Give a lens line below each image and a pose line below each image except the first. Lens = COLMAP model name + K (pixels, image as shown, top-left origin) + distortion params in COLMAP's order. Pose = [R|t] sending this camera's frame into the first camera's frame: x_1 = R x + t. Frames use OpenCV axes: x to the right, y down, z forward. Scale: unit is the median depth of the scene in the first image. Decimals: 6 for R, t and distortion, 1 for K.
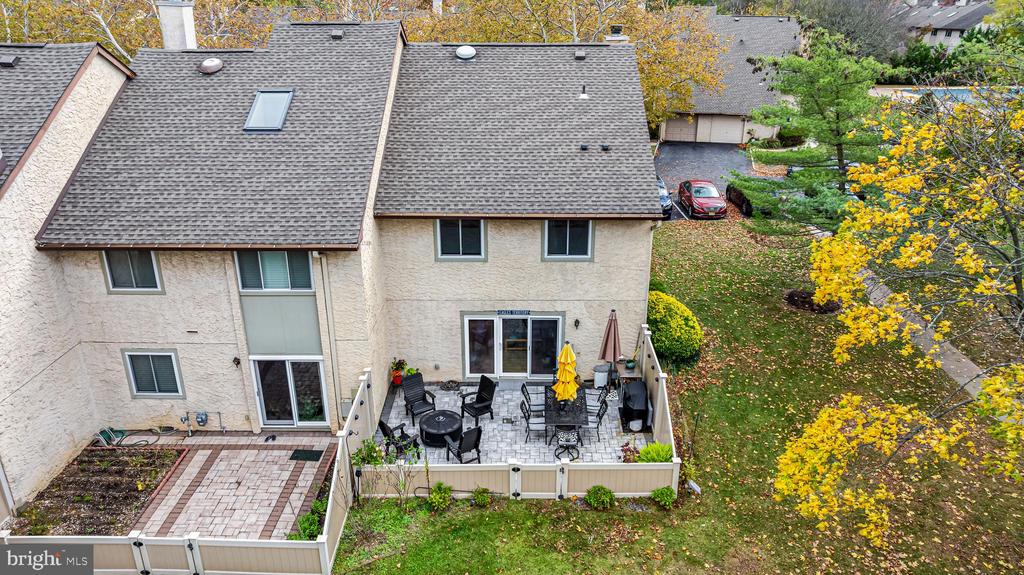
lens RADIAL K [[720.9, 0, 519.9], [0, 720.9, 277.7], [0, 0, 1]] dist [-0.052214, 0.054552]
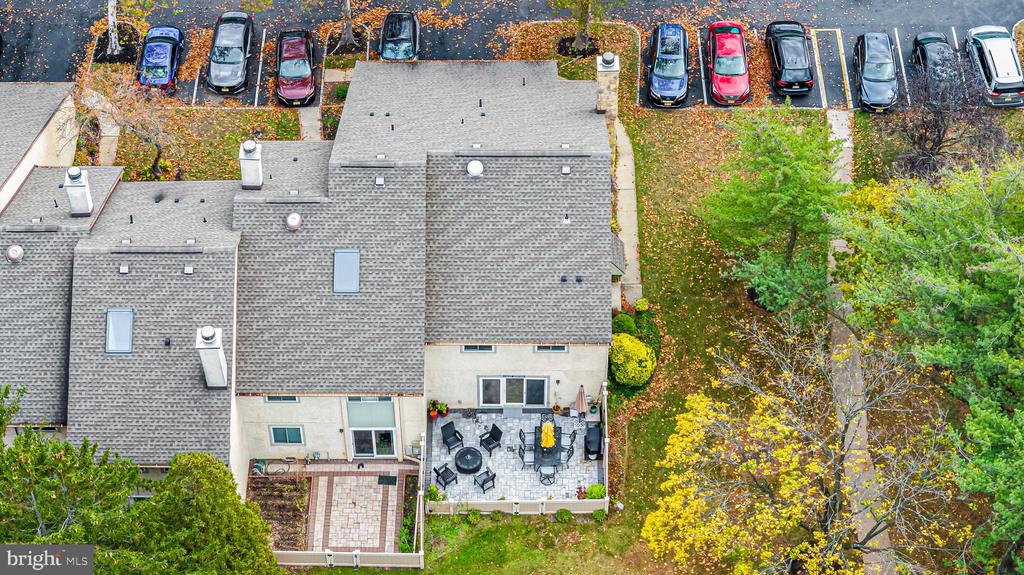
lens RADIAL K [[2048.2, 0, 511.4], [0, 2048.2, 288.2], [0, 0, 1]] dist [-0.131274, 0.000000]
pose [[1.000000, -0.000348, -0.000838, -0.011511], [0.000708, 0.877265, 0.480006, -2.317440], [0.000568, -0.480006, 0.877265, -2.808523]]
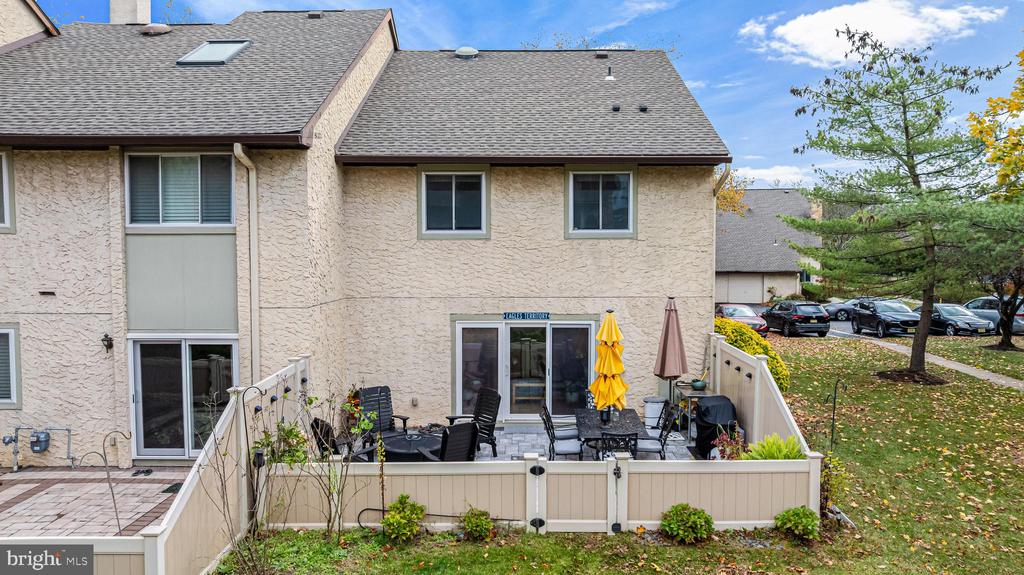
lens RADIAL K [[720.9, 0, 517.9], [0, 720.9, 281.6], [0, 0, 1]] dist [-0.052214, 0.054552]
pose [[0.999995, -0.002399, -0.001932, -0.017258], [0.001647, 0.946470, -0.322788, 0.272100], [0.002603, 0.322783, 0.946469, 0.358267]]
